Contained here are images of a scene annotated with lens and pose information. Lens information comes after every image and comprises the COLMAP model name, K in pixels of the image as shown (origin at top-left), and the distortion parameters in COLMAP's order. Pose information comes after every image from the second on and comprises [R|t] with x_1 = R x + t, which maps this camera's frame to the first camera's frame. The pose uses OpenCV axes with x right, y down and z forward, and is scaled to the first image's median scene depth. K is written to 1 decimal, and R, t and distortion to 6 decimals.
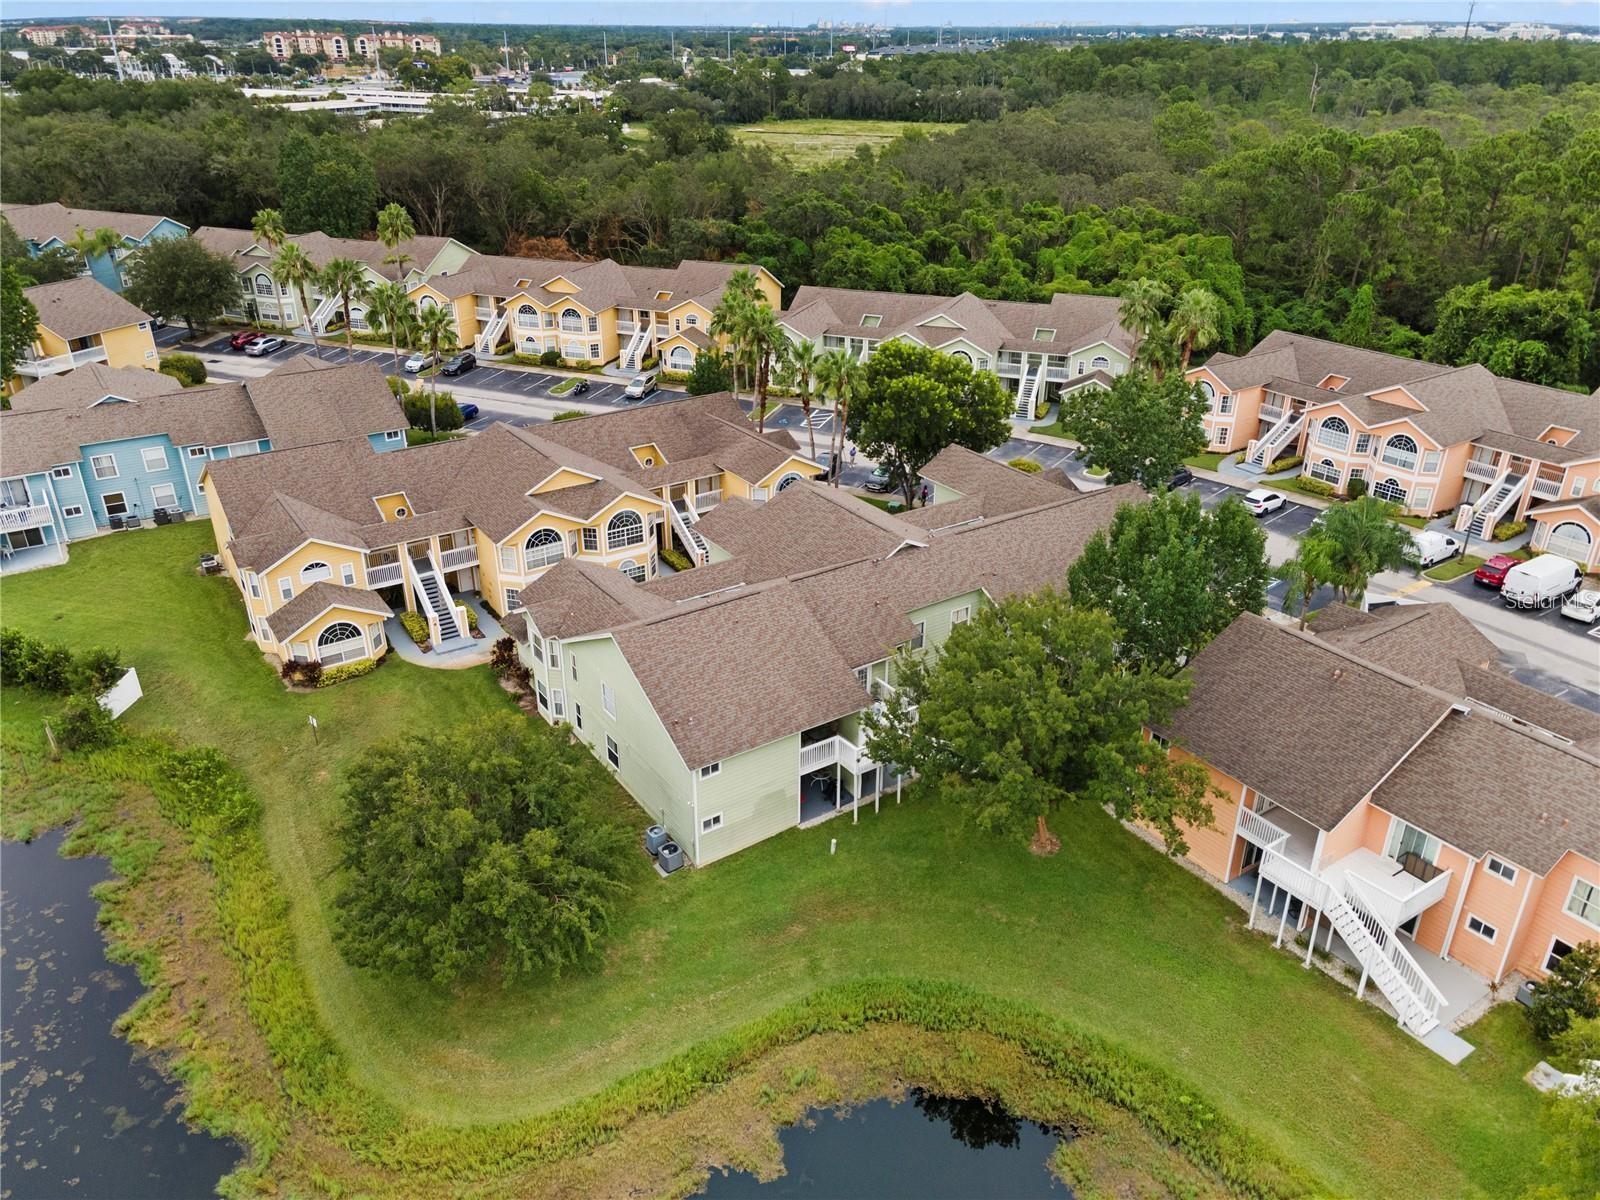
lens RADIAL K [[1156.6, 0, 800.0], [0, 1156.6, 600.0], [0, 0, 1]] dist [0.018662, 0.044954]
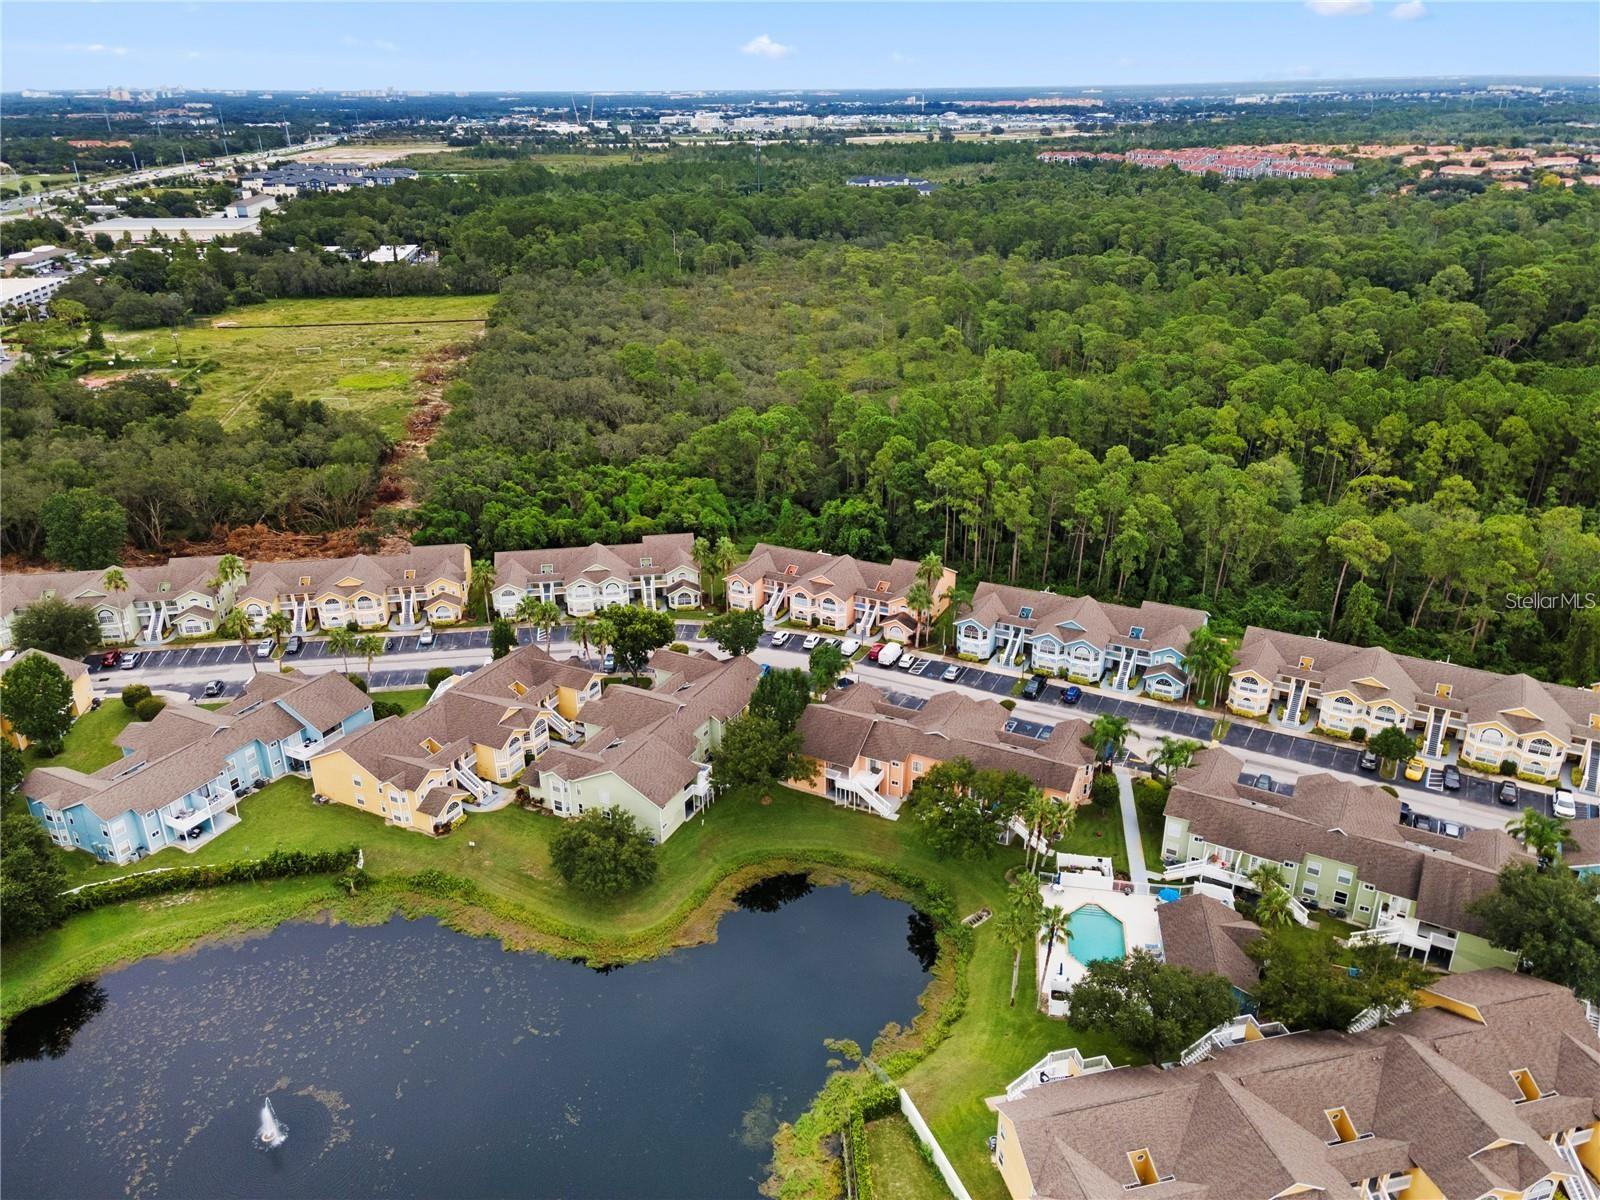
lens RADIAL K [[1156.6, 0, 800.0], [0, 1156.6, 600.0], [0, 0, 1]] dist [0.018662, 0.044954]
pose [[0.870292, -0.208933, 0.446025, -0.652054], [0.226729, 0.973860, 0.013791, -0.215464], [-0.437247, 0.089125, 0.894914, -1.204697]]
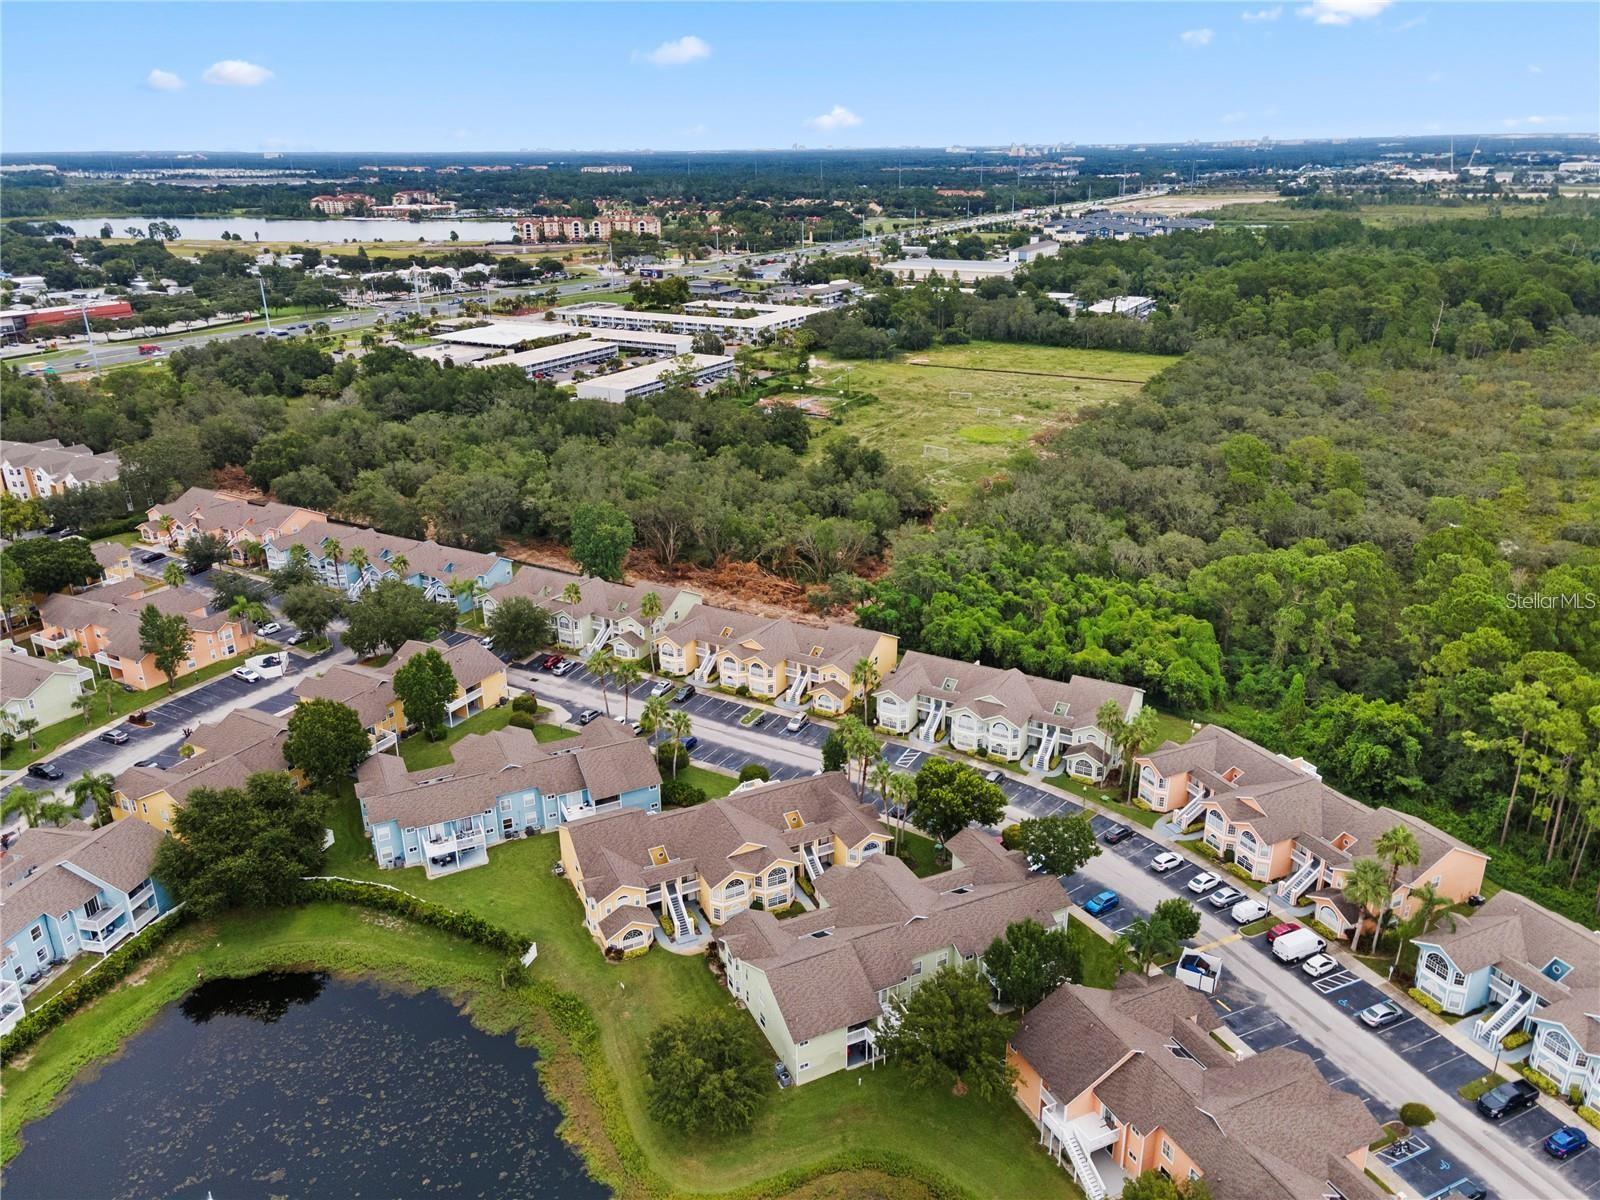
lens RADIAL K [[1164.7, 0, 800.0], [0, 1164.7, 600.0], [0, 0, 1]] dist [0.018377, 0.028857]
pose [[0.987843, 0.041964, -0.149684, 0.147469], [-0.054276, 0.995385, -0.079142, -0.357812], [0.145672, 0.086304, 0.985561, -0.885597]]
